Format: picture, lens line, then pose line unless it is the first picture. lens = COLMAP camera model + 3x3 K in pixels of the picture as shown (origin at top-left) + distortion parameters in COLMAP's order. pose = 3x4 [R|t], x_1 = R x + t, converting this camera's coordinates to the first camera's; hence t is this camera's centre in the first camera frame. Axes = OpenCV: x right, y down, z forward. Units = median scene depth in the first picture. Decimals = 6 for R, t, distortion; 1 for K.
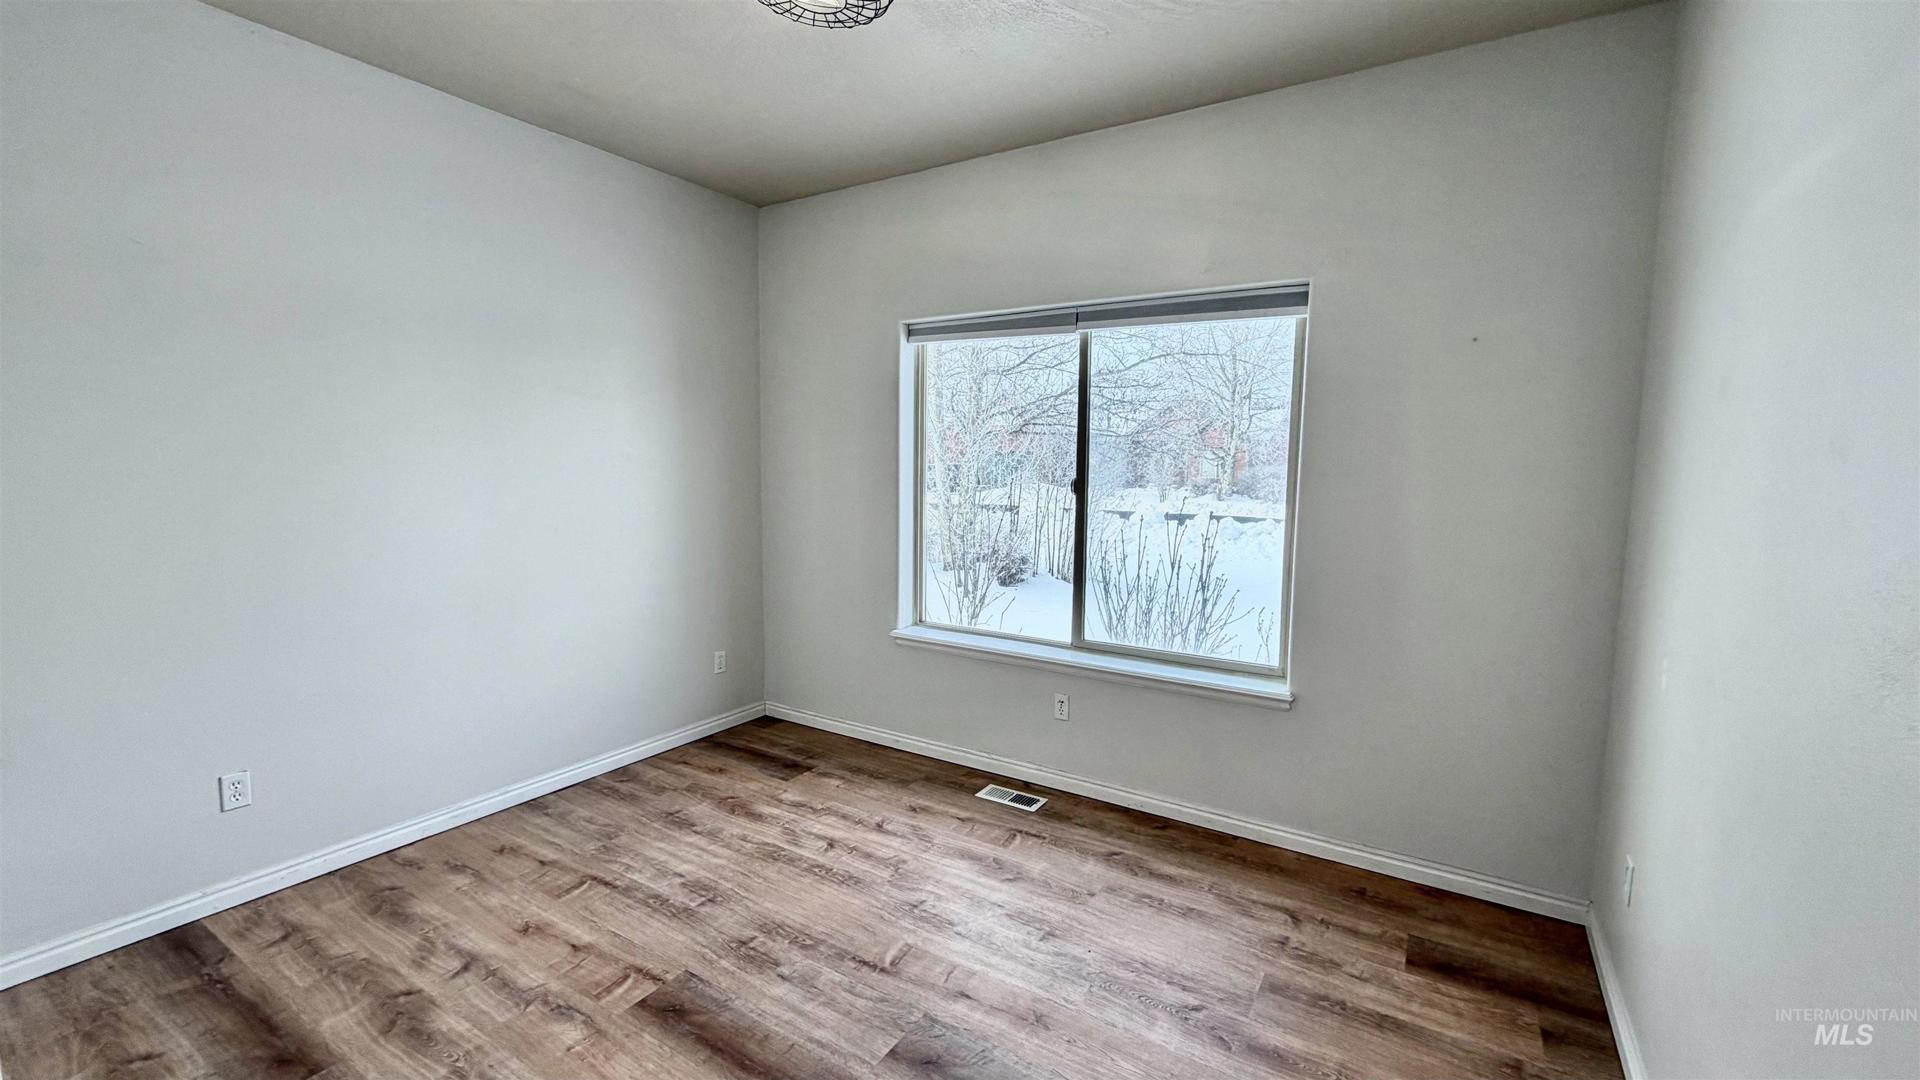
lens RADIAL K [[789.2, 0, 974.3], [0, 789.2, 545.3], [0, 0, 1]] dist [0.007451, -0.000997]
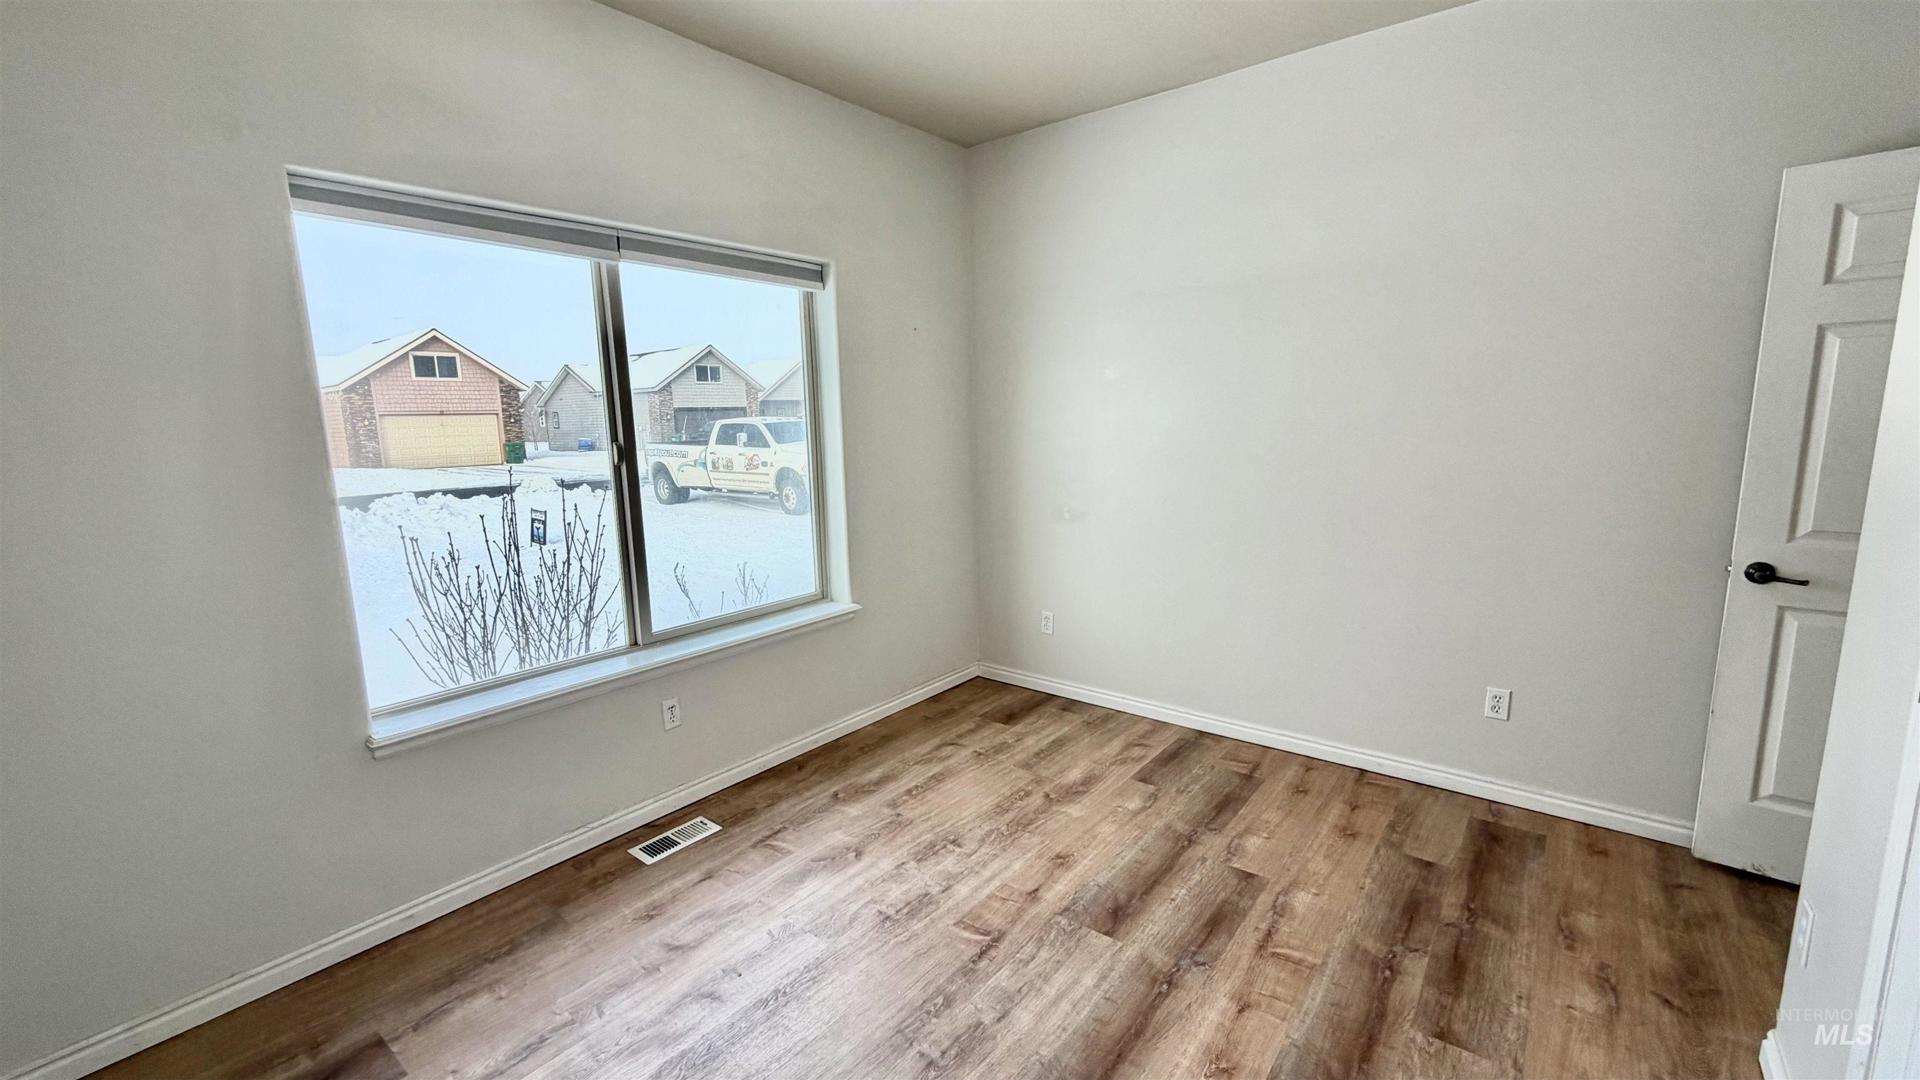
lens RADIAL K [[789.2, 0, 955.9], [0, 789.2, 538.3], [0, 0, 1]] dist [0.007451, -0.000997]
pose [[0.116631, -0.172685, 0.978048, -0.903896], [0.129903, 0.978961, 0.157356, -0.100575], [-0.984643, 0.108698, 0.136609, 0.784276]]
